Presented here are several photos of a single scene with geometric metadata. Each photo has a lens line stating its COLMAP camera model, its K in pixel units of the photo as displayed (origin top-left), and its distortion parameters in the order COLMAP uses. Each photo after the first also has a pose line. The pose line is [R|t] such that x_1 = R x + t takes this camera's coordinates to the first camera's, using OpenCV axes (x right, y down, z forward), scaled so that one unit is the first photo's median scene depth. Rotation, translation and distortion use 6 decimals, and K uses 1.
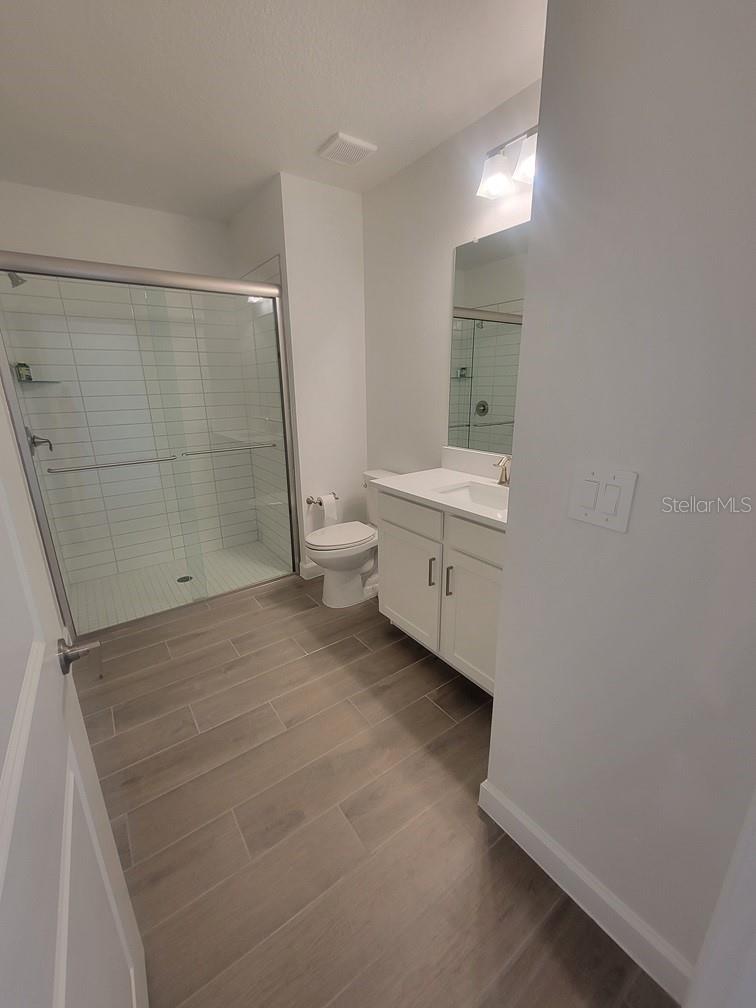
lens RADIAL K [[412.9, 0, 377.0], [0, 412.9, 503.5], [0, 0, 1]] dist [0.004162, -0.001252]
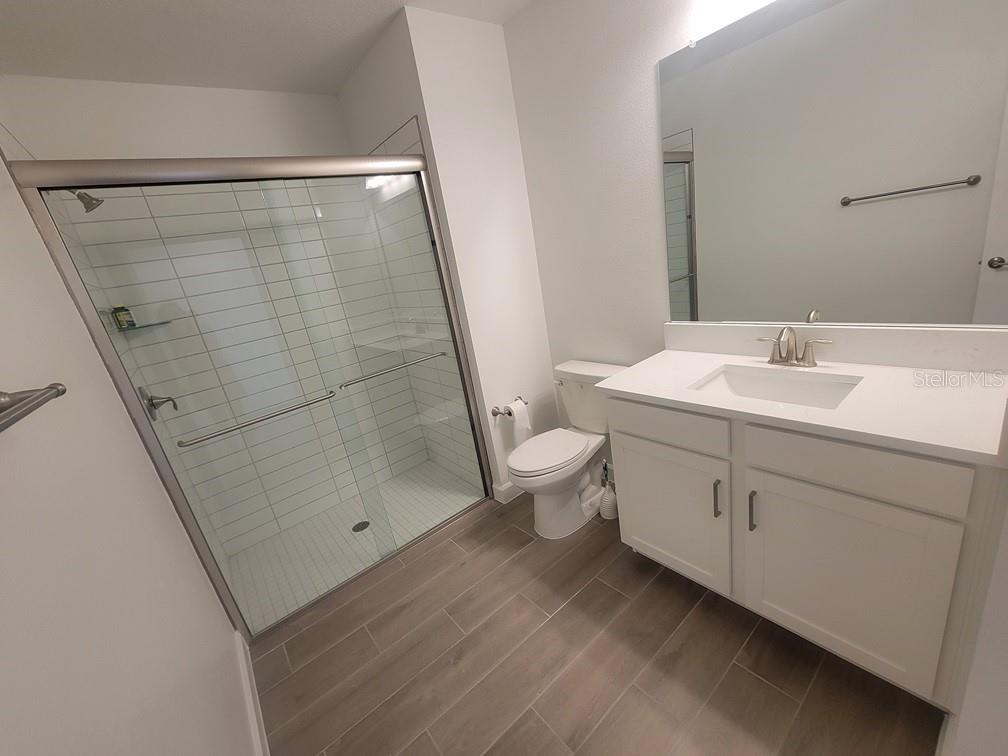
lens RADIAL K [[412.9, 0, 506.5], [0, 412.9, 386.1], [0, 0, 1]] dist [0.004162, -0.001252]
pose [[0.985885, -0.167363, 0.004594, -0.155454], [0.167192, 0.985585, 0.025862, -0.086393], [-0.008856, -0.024729, 0.999655, 0.197251]]
